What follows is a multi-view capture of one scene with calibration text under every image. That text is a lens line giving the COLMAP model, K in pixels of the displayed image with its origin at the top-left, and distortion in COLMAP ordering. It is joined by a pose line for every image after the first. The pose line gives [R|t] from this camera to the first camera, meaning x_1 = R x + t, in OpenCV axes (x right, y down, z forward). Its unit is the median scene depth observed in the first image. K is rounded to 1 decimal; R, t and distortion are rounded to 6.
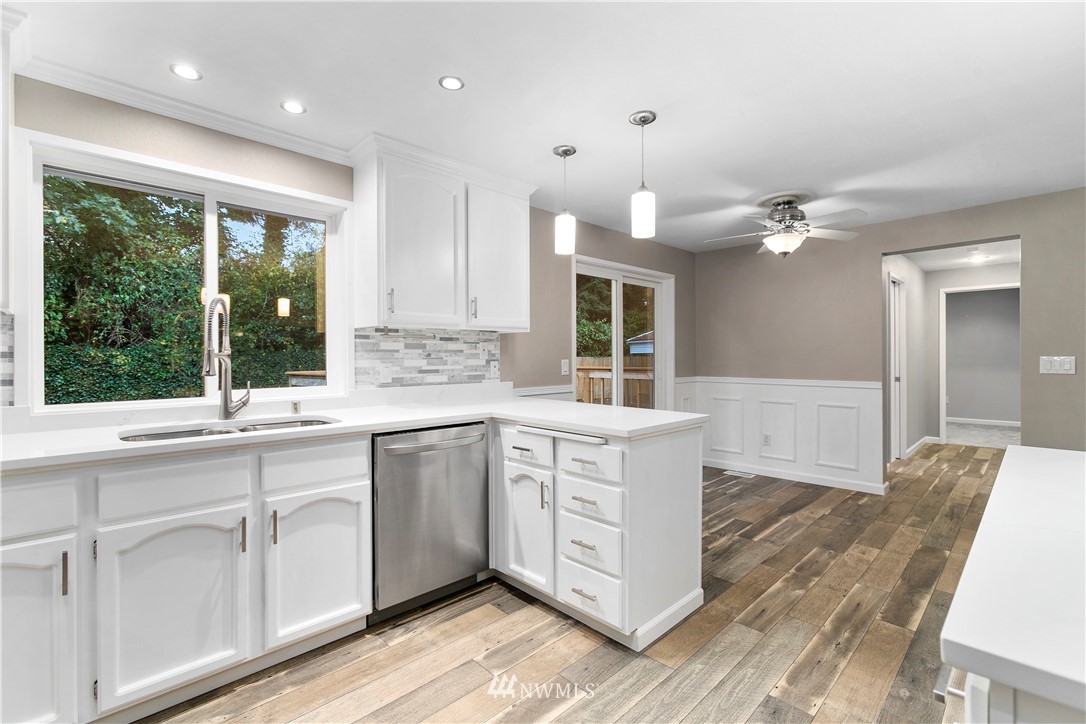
lens RADIAL K [[482.7, 0, 544.5], [0, 482.7, 361.3], [0, 0, 1]] dist [-0.009090, 0.001318]
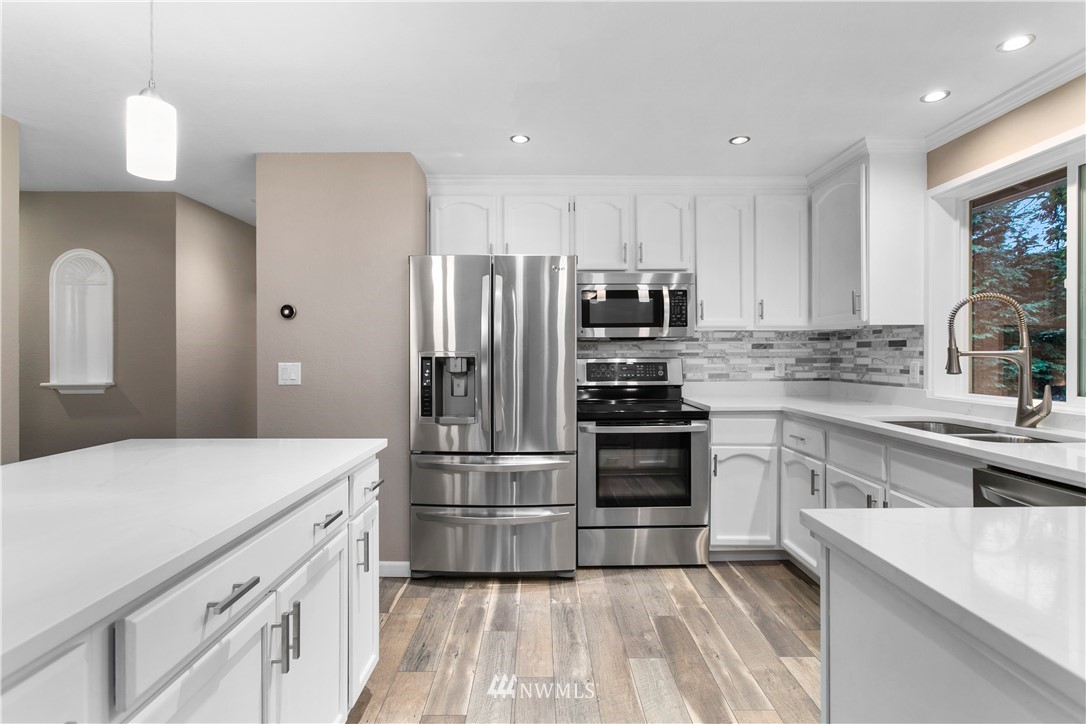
lens RADIAL K [[527.0, 0, 542.6], [0, 527.0, 354.0], [0, 0, 1]] dist [-0.002999, 0.001600]
pose [[-0.693892, 0.005064, -0.720061, 0.671462], [-0.003293, 0.999943, 0.010205, -0.012113], [0.720072, 0.009452, -0.693835, 0.695120]]
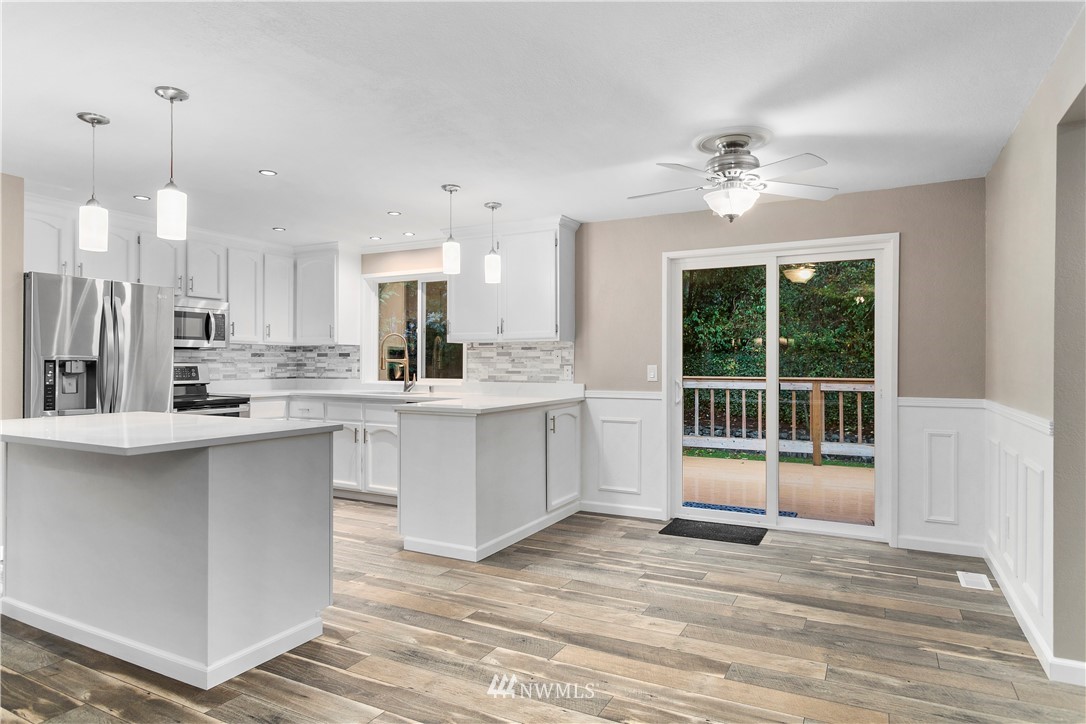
lens RADIAL K [[641.8, 0, 544.0], [0, 641.8, 370.5], [0, 0, 1]] dist [-0.003155, 0.001272]
pose [[0.306798, 0.013050, -0.951685, 1.516337], [-0.012685, 0.999873, 0.009622, -0.002983], [0.951690, 0.009120, 0.306924, 0.514281]]
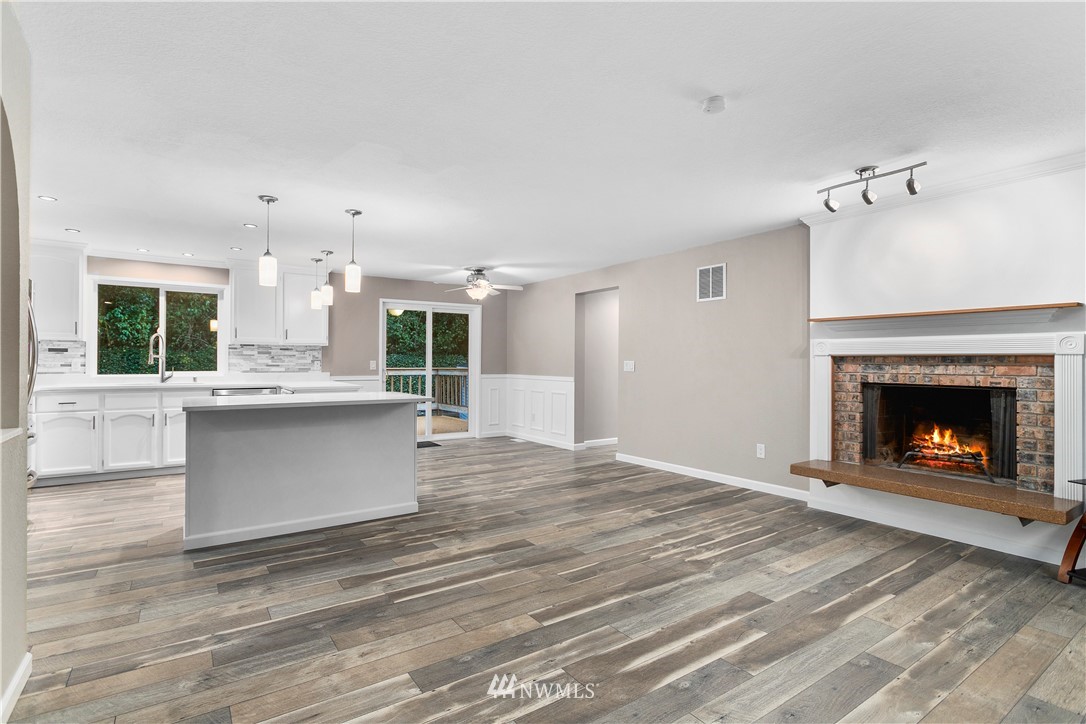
lens RADIAL K [[527.0, 0, 545.8], [0, 527.0, 363.6], [0, 0, 1]] dist [-0.002999, 0.001600]
pose [[0.985450, 0.009121, -0.169722, 1.221185], [-0.009969, 0.999942, -0.004141, 0.010169], [0.169675, 0.005773, 0.985483, -0.934323]]
